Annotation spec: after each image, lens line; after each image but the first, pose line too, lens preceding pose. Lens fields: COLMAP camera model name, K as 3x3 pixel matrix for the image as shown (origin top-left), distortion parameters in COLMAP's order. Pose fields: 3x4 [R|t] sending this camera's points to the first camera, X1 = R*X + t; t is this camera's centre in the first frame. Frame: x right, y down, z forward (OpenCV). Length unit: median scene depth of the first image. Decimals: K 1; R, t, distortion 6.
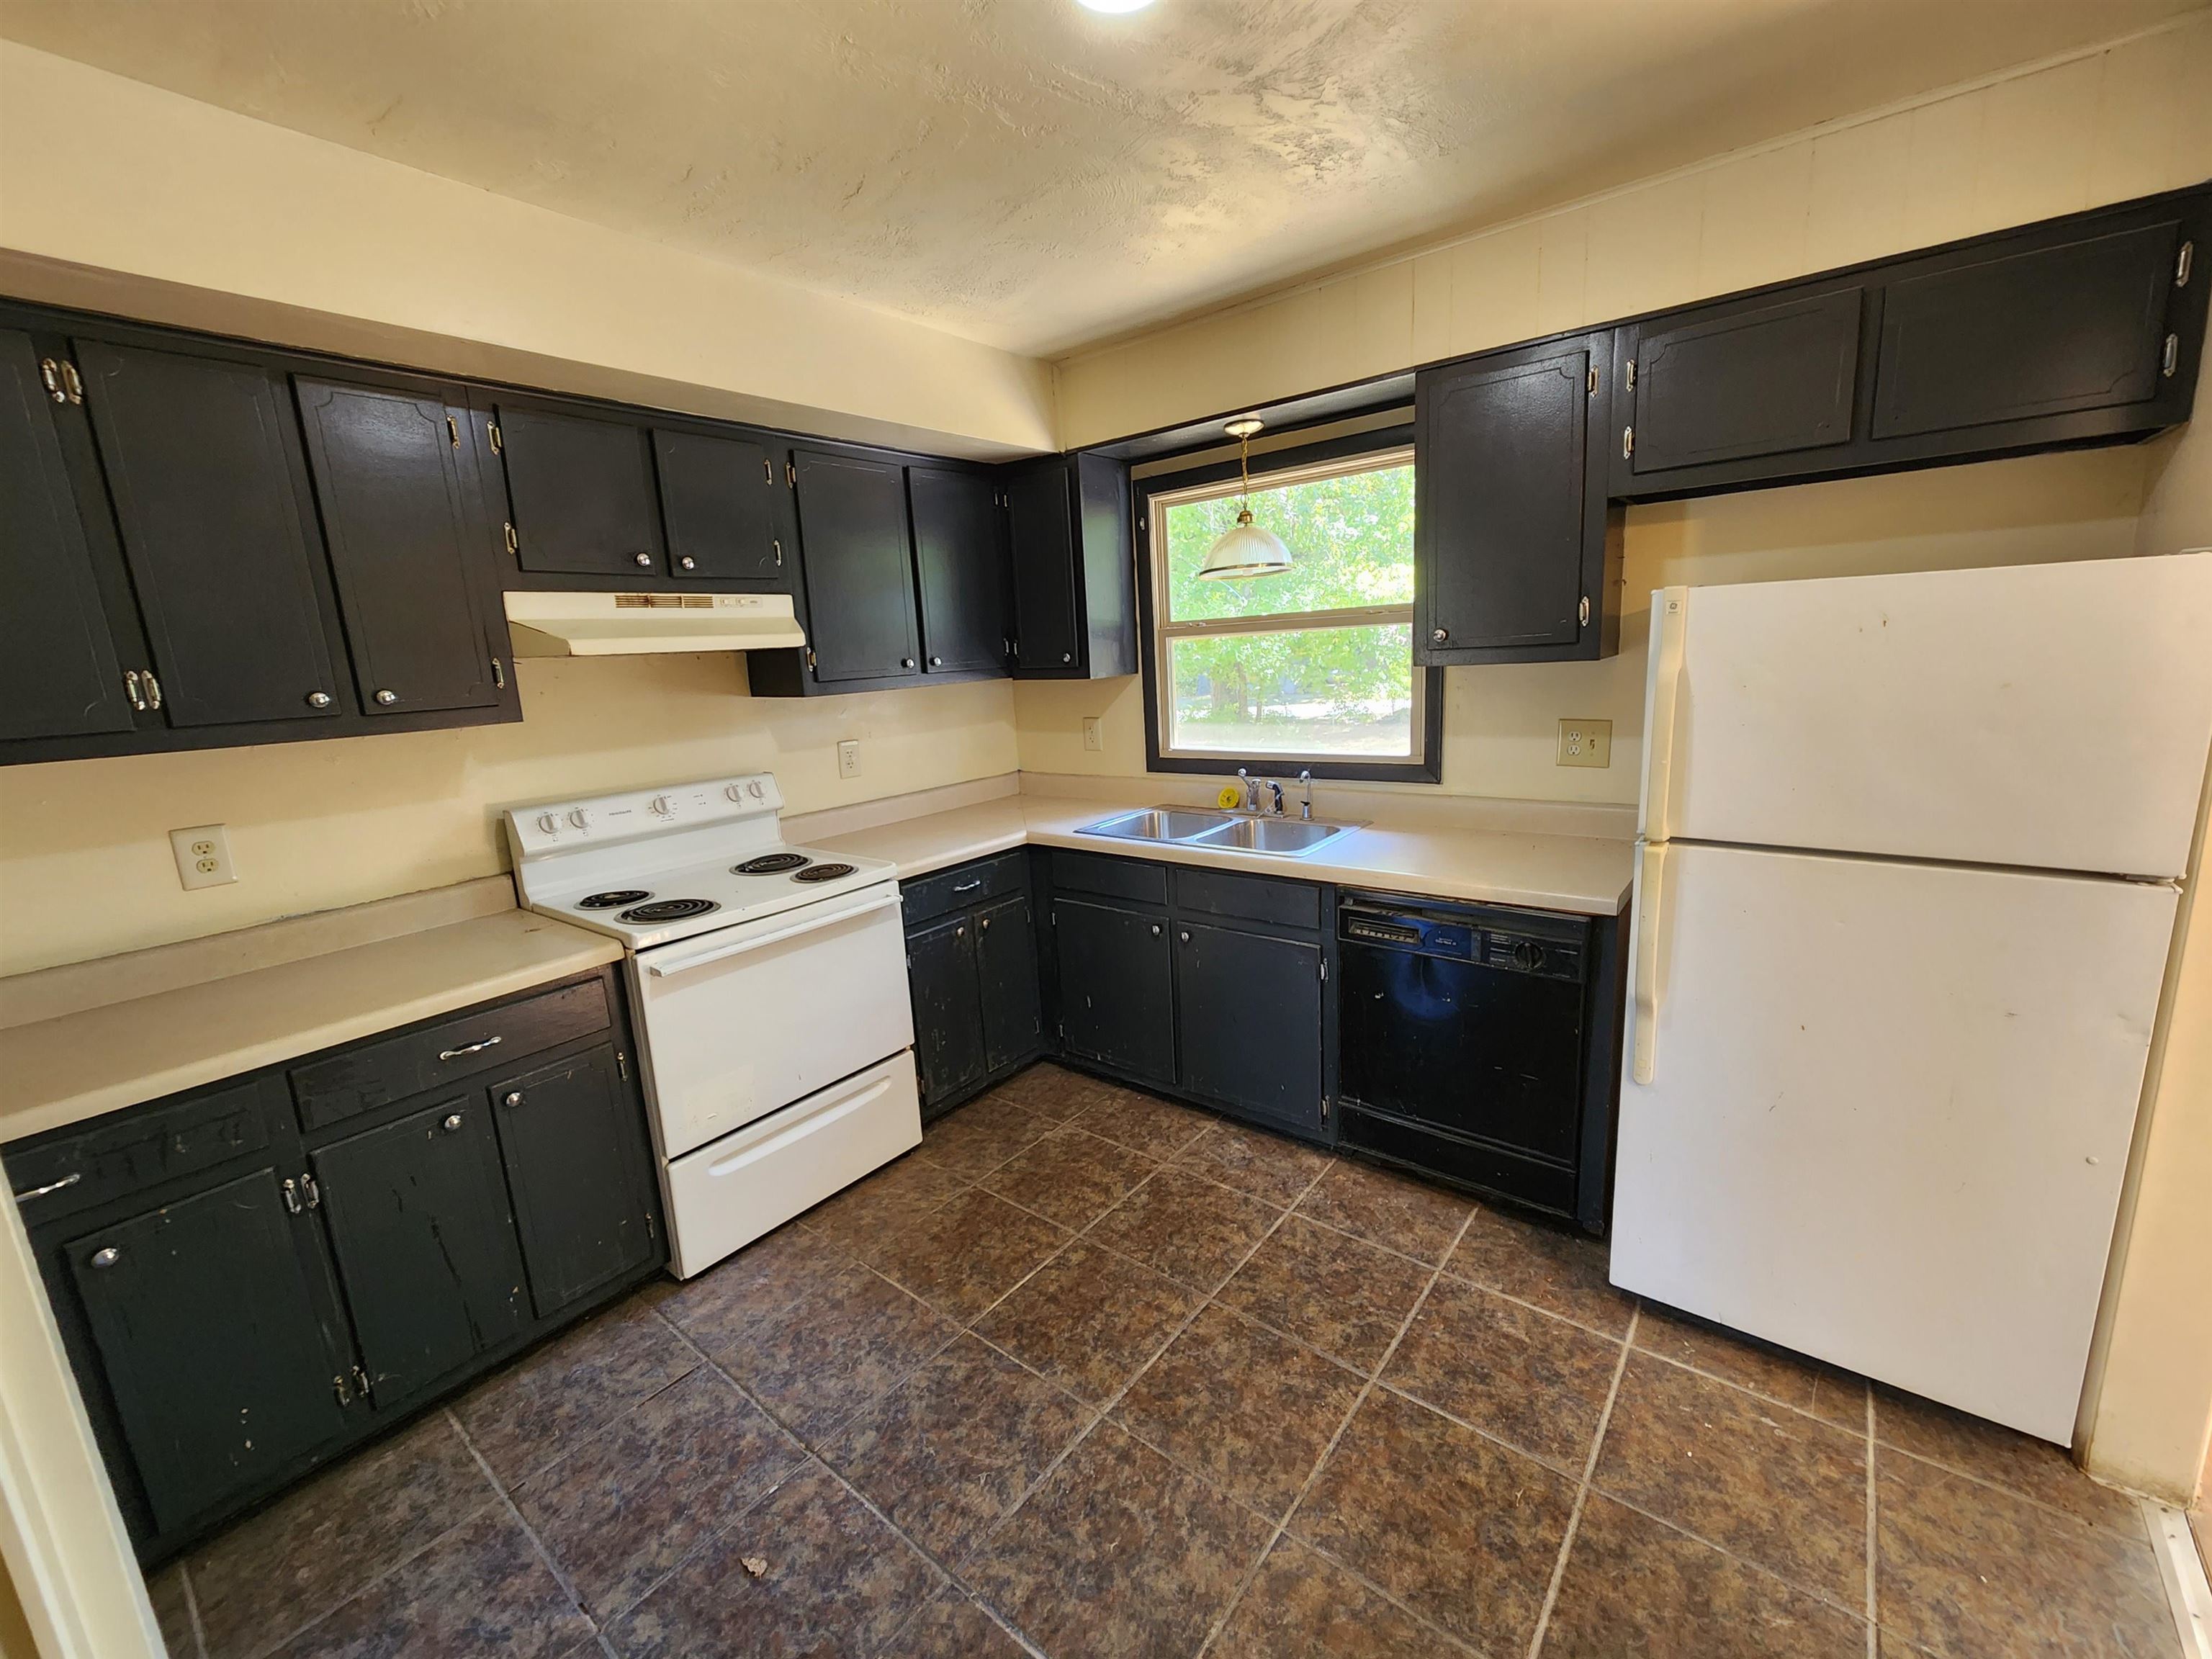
lens RADIAL K [[909.1, 0, 1116.0], [0, 909.1, 820.4], [0, 0, 1]] dist [0.006425, -0.003505]
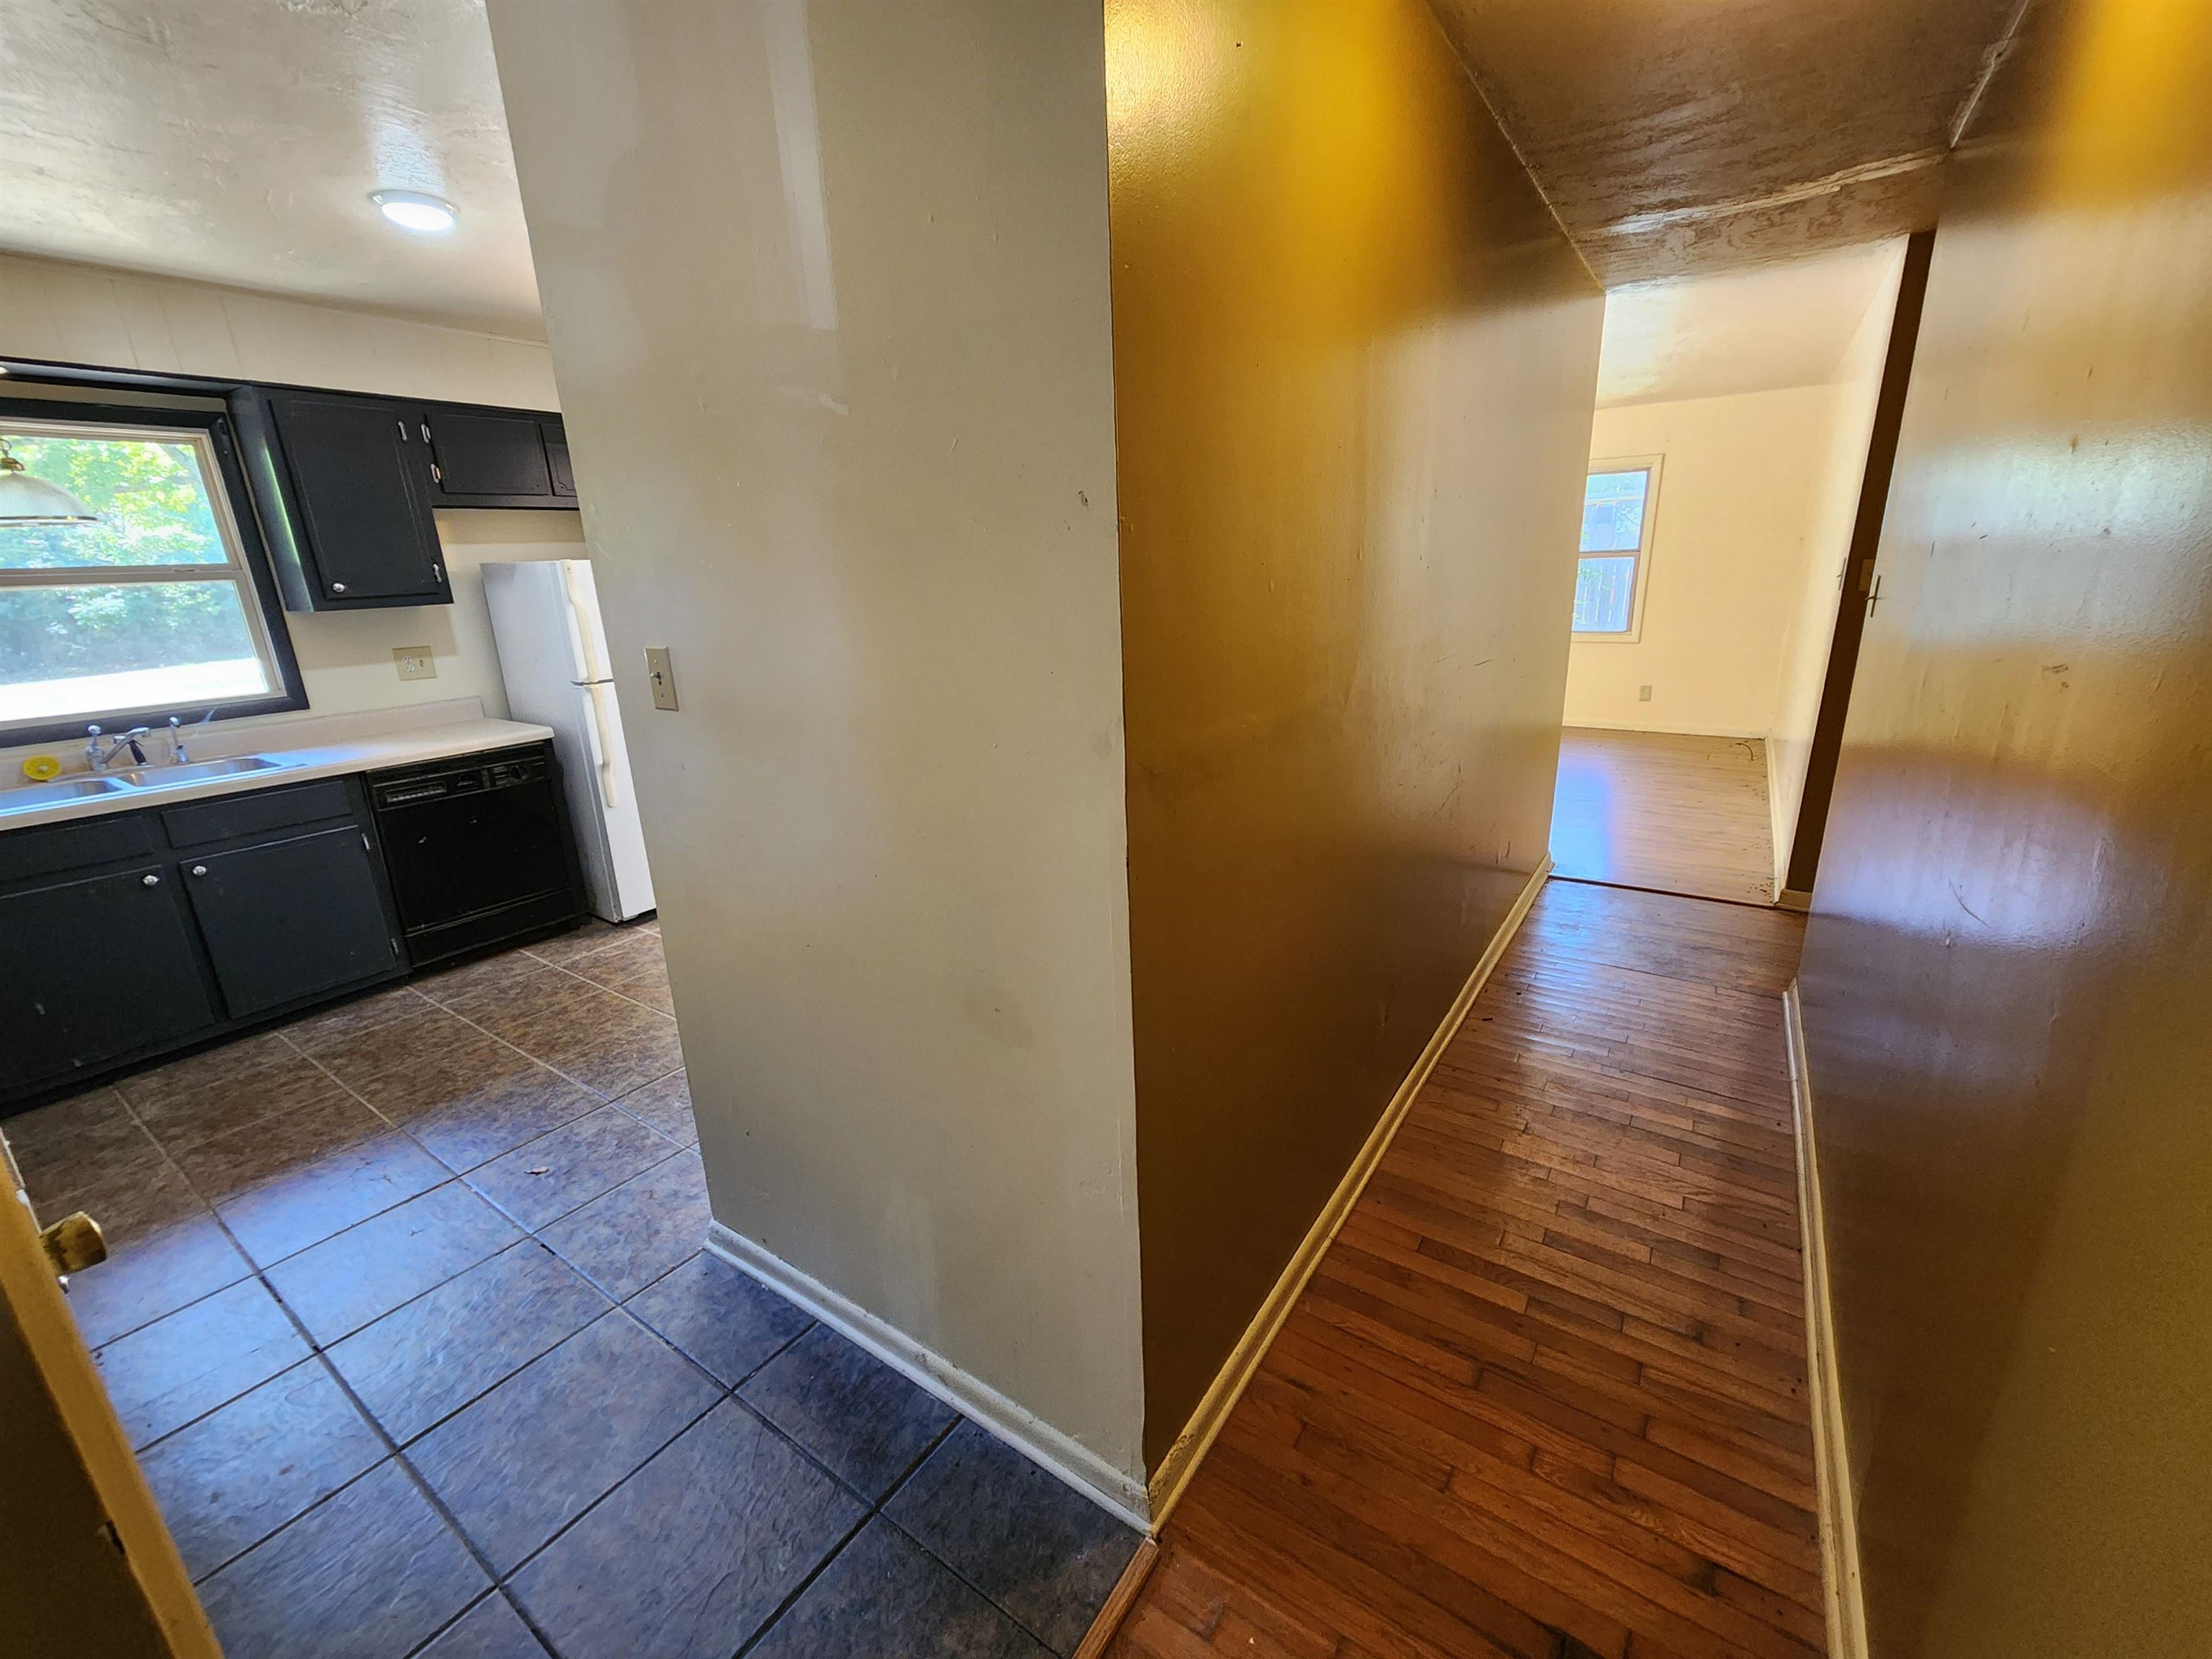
lens RADIAL K [[909.1, 0, 1104.7], [0, 909.1, 817.3], [0, 0, 1]] dist [0.006425, -0.003505]
pose [[-0.063167, -0.221258, 0.973167, -1.137750], [0.228048, 0.946116, 0.229910, 0.072318], [-0.971599, 0.236452, -0.009306, -0.030308]]
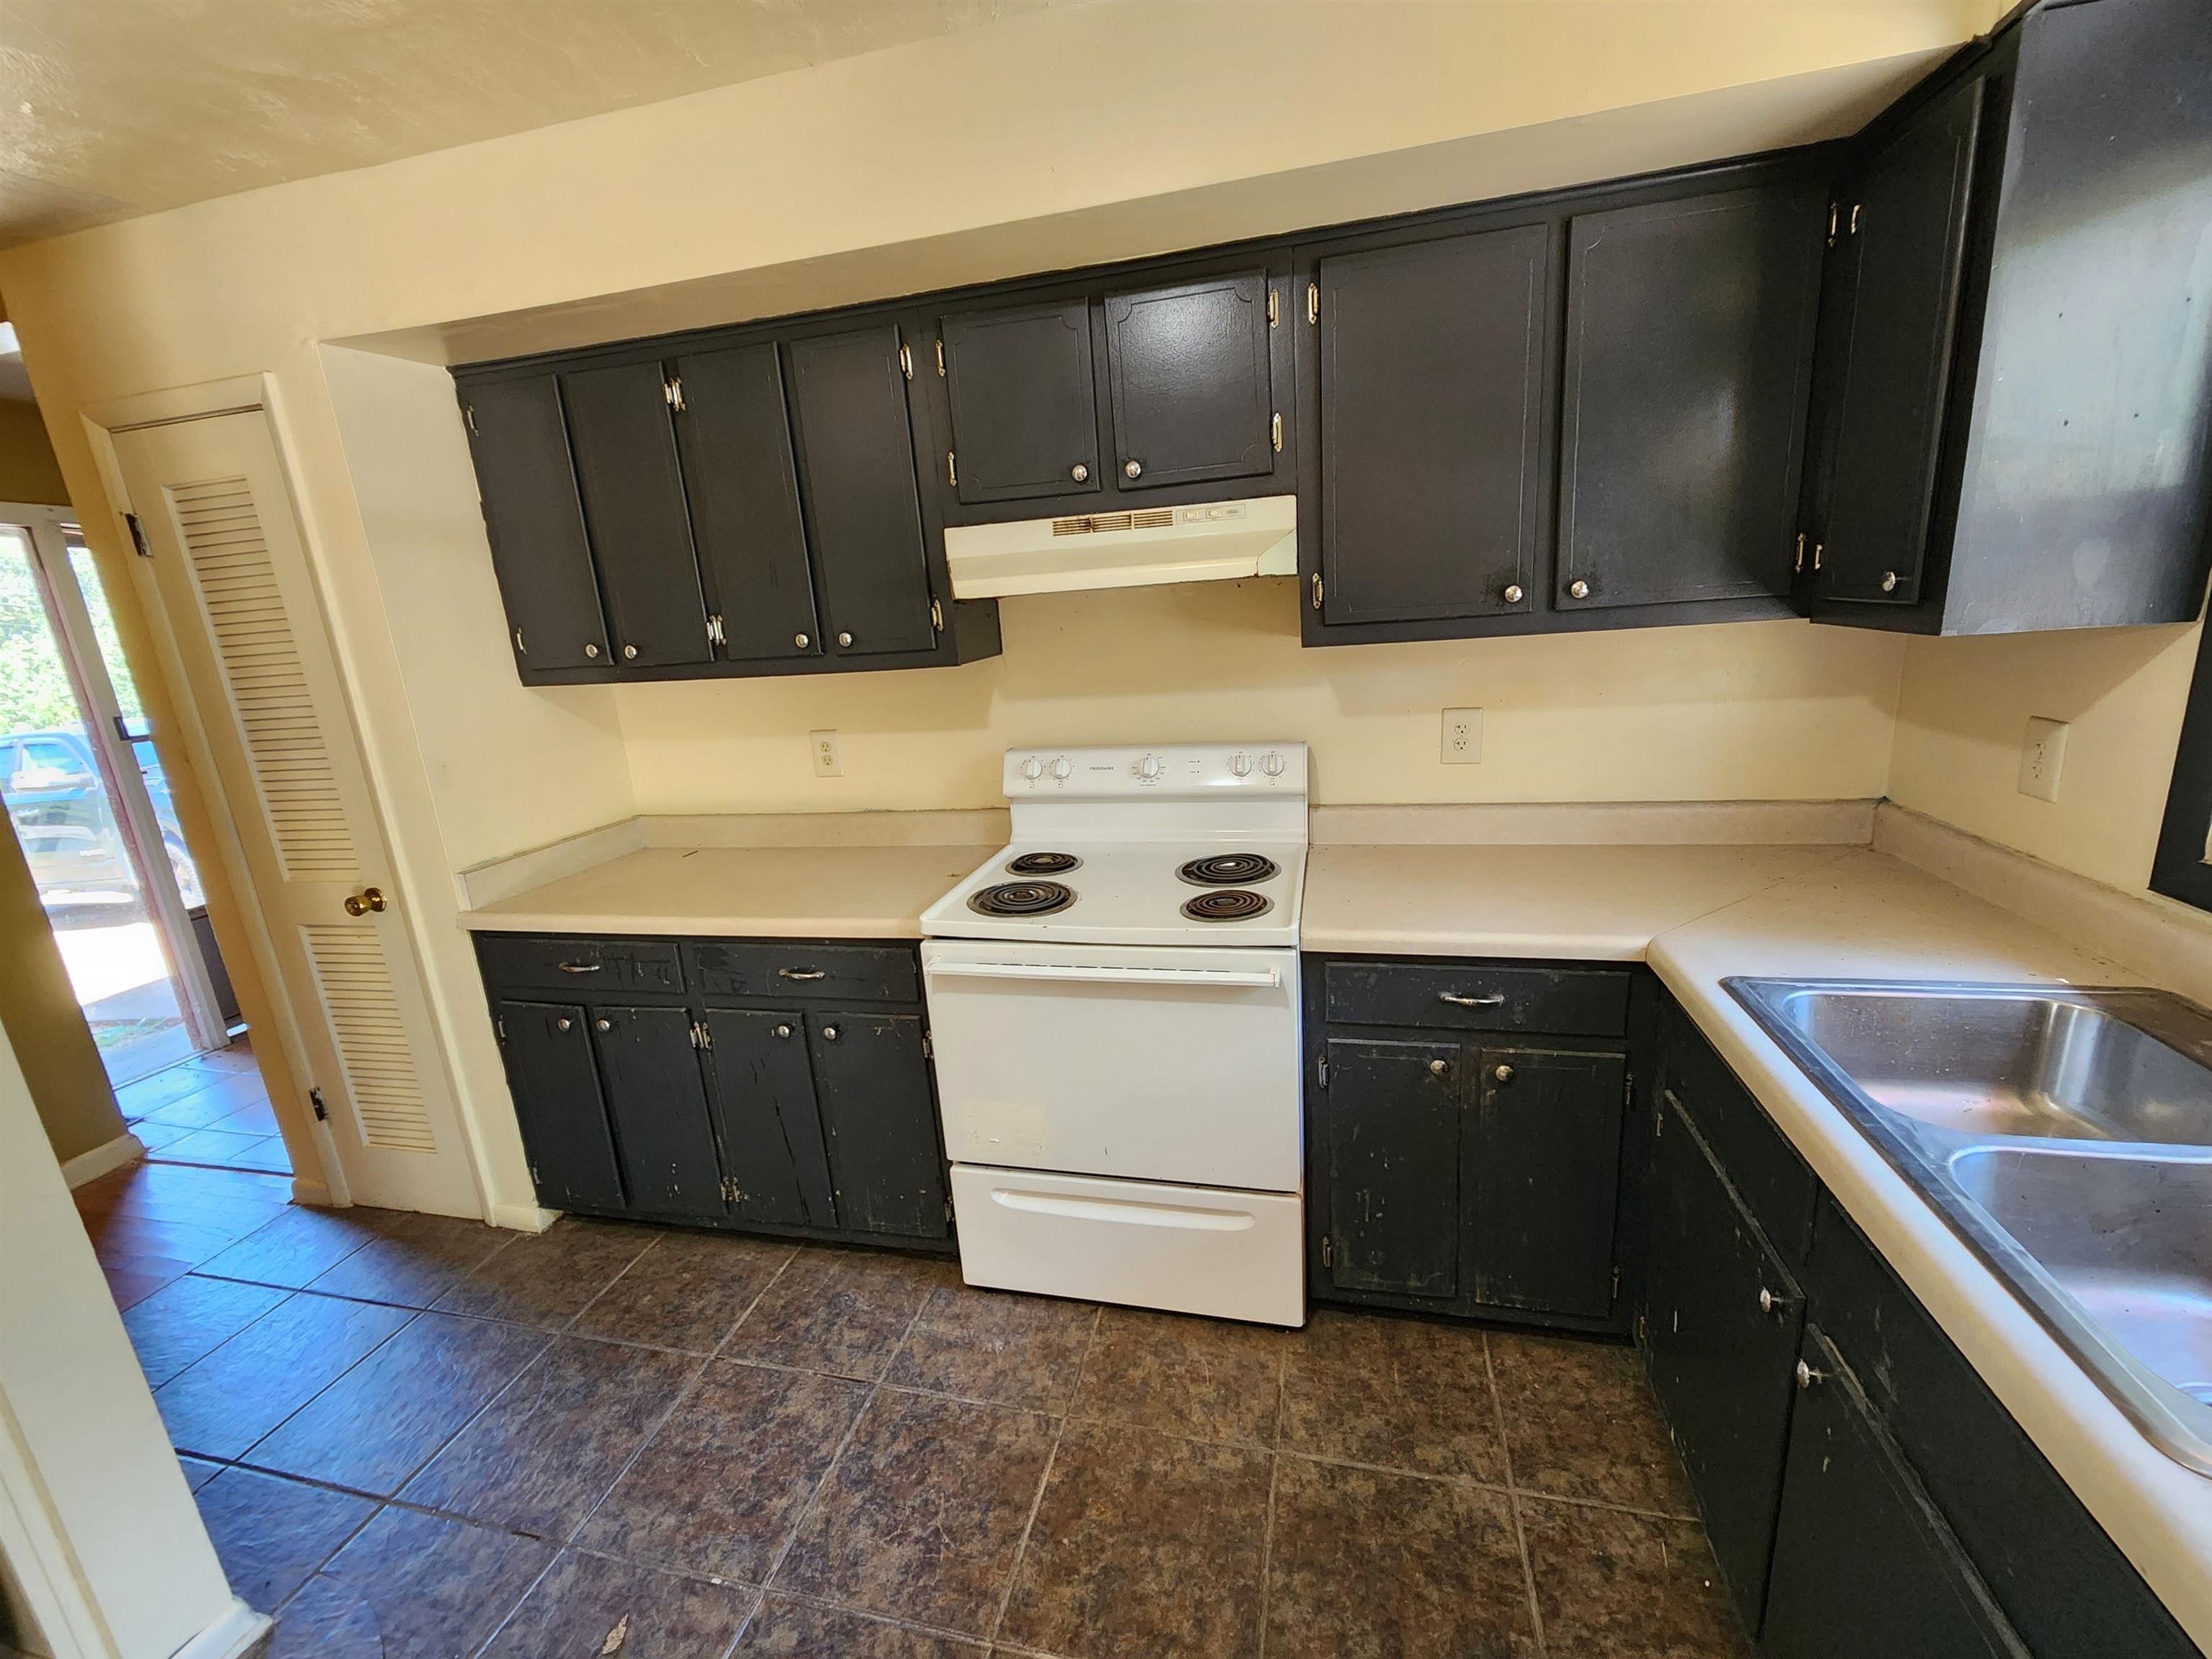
lens RADIAL K [[909.1, 0, 1093.2], [0, 909.1, 820.9], [0, 0, 1]] dist [0.006425, -0.003505]
pose [[0.406282, 0.239716, -0.881743, 0.260447], [-0.127676, 0.970401, 0.204990, -0.146320], [0.904784, 0.029294, 0.424863, 0.644606]]
